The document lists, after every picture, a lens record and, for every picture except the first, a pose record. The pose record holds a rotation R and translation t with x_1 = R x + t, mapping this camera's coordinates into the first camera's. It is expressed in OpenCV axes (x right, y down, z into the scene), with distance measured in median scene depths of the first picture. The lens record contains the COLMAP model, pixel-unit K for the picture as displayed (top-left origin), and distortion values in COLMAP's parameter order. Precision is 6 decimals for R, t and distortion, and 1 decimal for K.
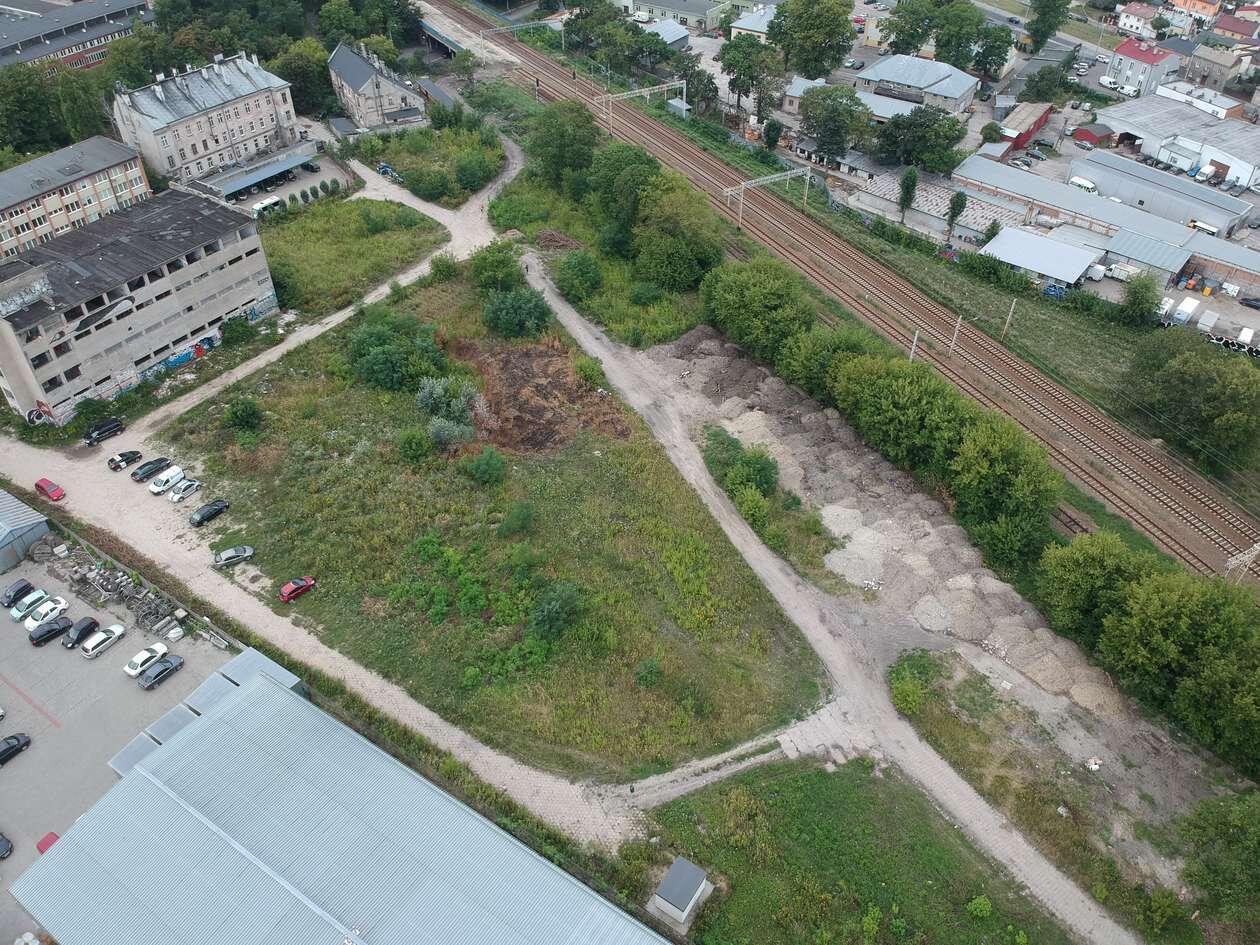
lens RADIAL K [[927.7, 0, 643.0], [0, 927.7, 465.3], [0, 0, 1]] dist [0.083434, -0.152845]
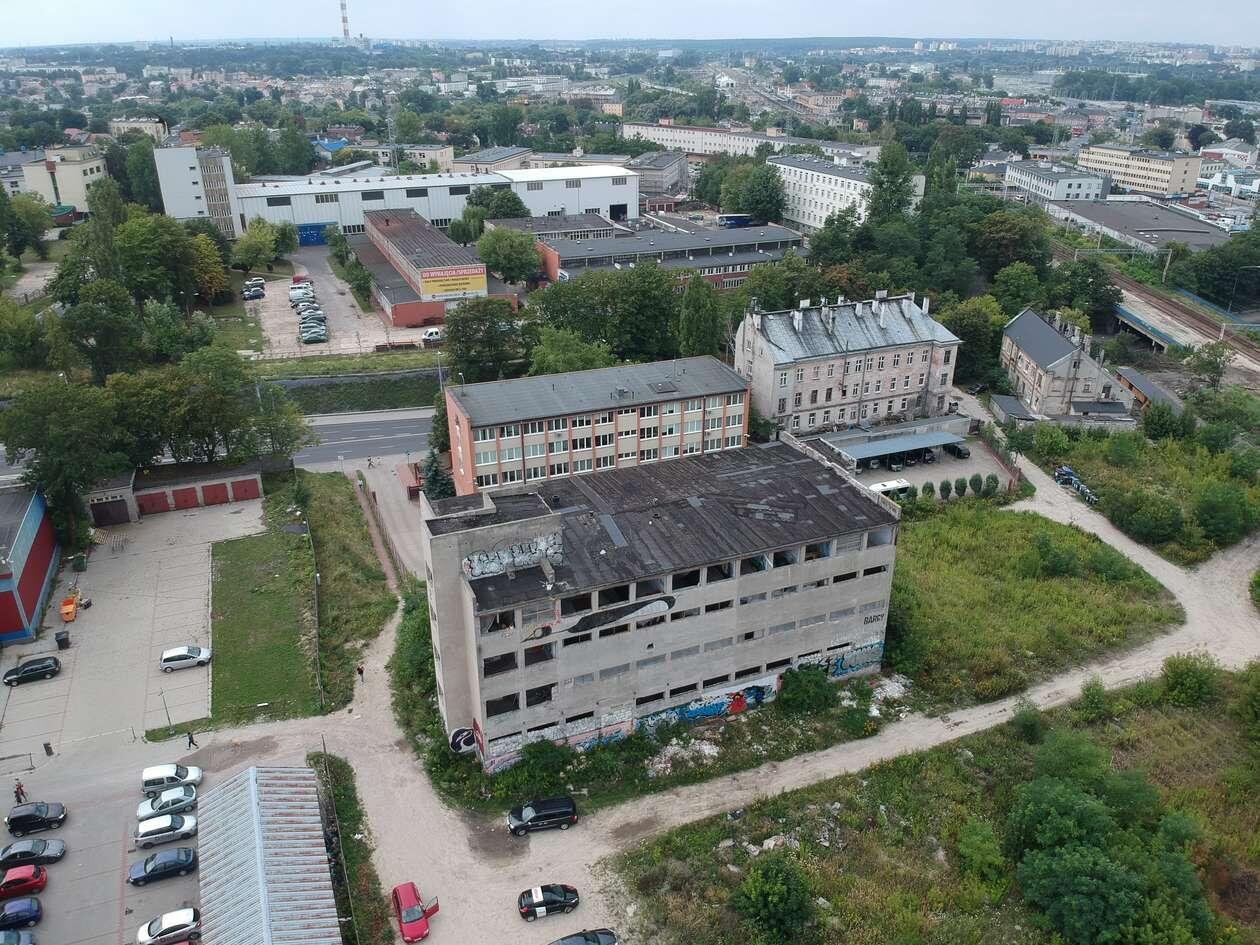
lens RADIAL K [[927.7, 0, 643.0], [0, 927.7, 465.3], [0, 0, 1]] dist [0.083434, -0.152845]
pose [[0.826430, 0.223631, -0.516723, -0.253050], [-0.362018, 0.913940, -0.183458, -0.129387], [0.431227, 0.338678, 0.836266, 0.434535]]
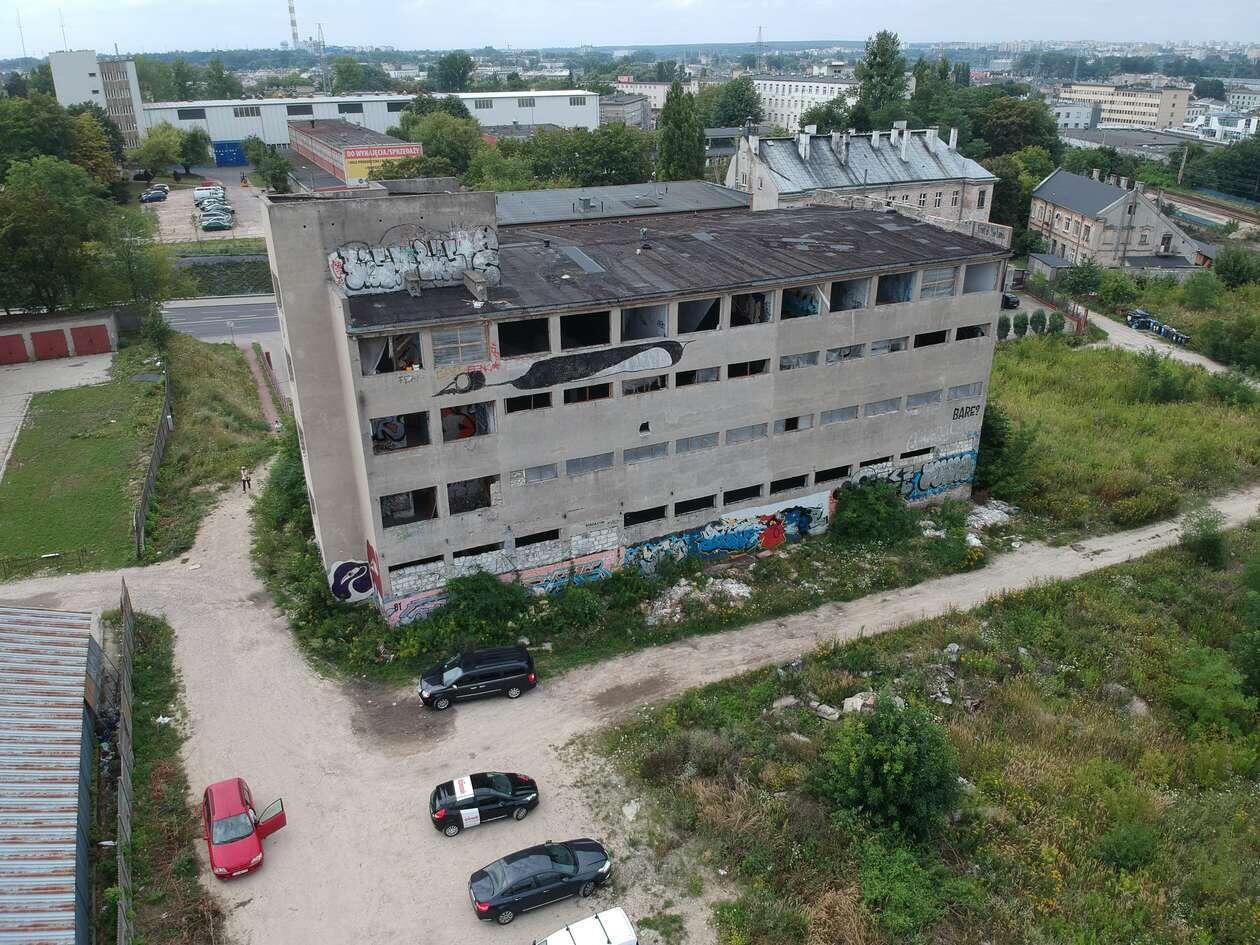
lens RADIAL K [[919.0, 0, 644.9], [0, 919.0, 475.0], [0, 0, 1]] dist [0.110511, -0.196488]
pose [[0.851187, 0.200946, -0.484873, -0.334569], [-0.329640, 0.923553, -0.195929, -0.050937], [0.408434, 0.326606, 0.852356, 0.635789]]
